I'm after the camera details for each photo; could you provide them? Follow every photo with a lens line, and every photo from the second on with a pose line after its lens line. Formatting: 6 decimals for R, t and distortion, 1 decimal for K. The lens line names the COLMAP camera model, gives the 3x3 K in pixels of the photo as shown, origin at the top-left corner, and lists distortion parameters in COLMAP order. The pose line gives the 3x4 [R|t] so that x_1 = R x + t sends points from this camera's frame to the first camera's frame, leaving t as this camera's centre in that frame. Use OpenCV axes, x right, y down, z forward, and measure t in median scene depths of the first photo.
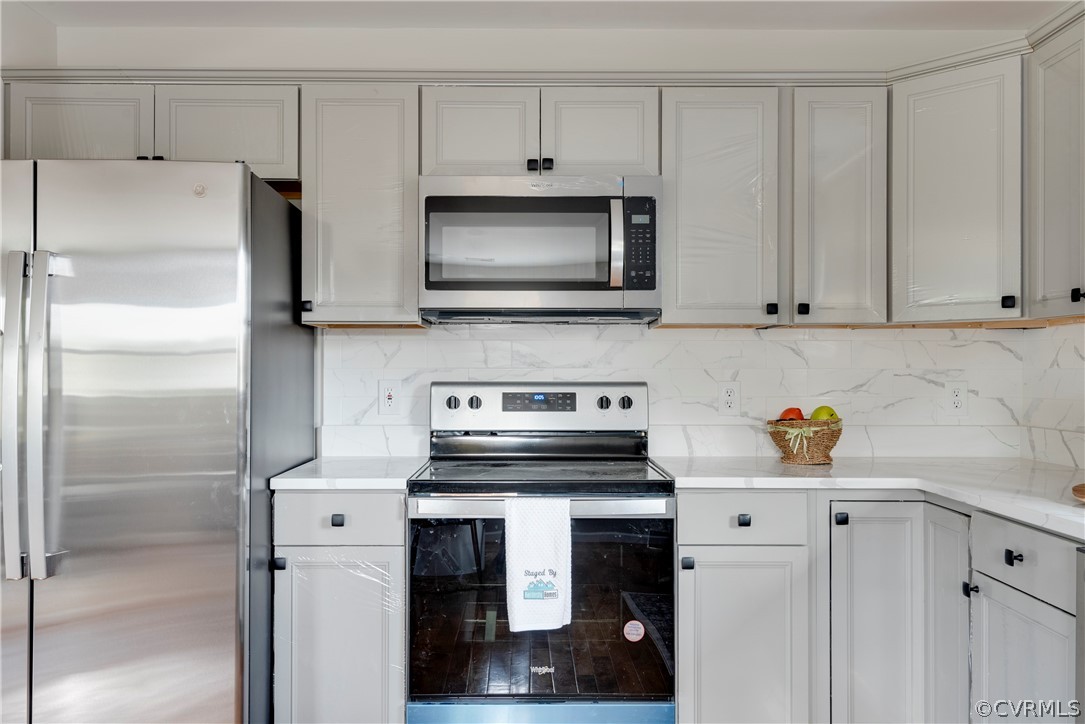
lens RADIAL K [[858.5, 0, 540.9], [0, 858.5, 361.6], [0, 0, 1]] dist [0.009749, 0.002845]
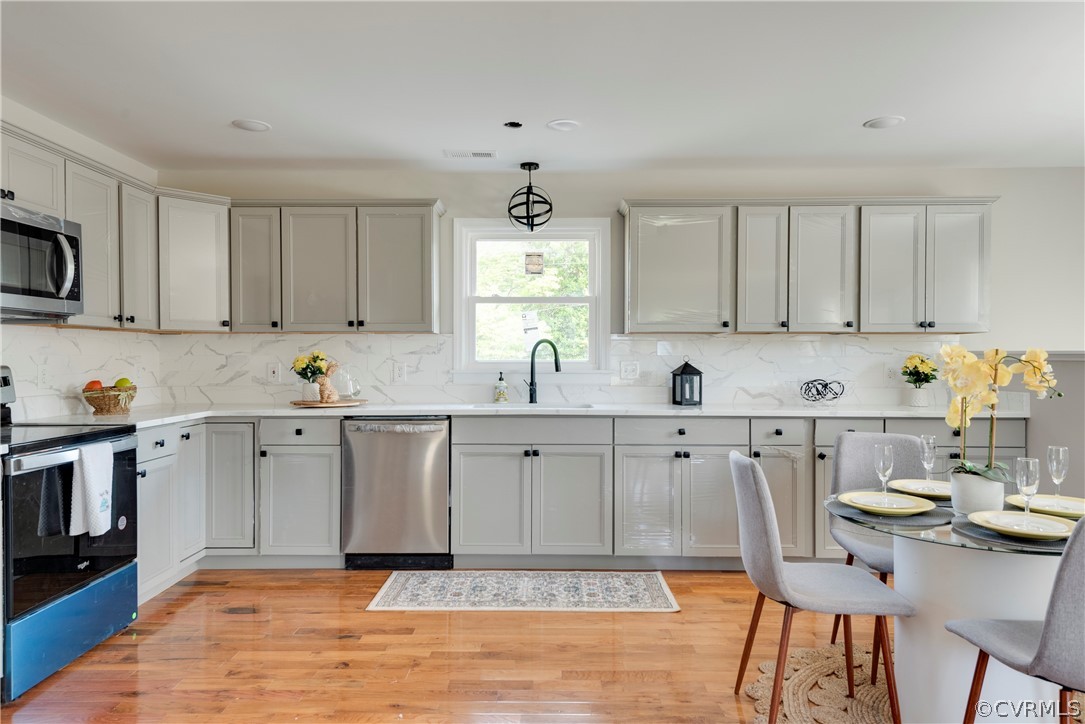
lens RADIAL K [[677.0, 0, 542.6], [0, 677.0, 362.1], [0, 0, 1]] dist [0.001161, 0.000164]
pose [[-0.003081, -0.009534, 0.999950, -1.021826], [-0.009814, 0.999907, 0.009503, 0.000826], [-0.999947, -0.009784, -0.003174, 0.215611]]
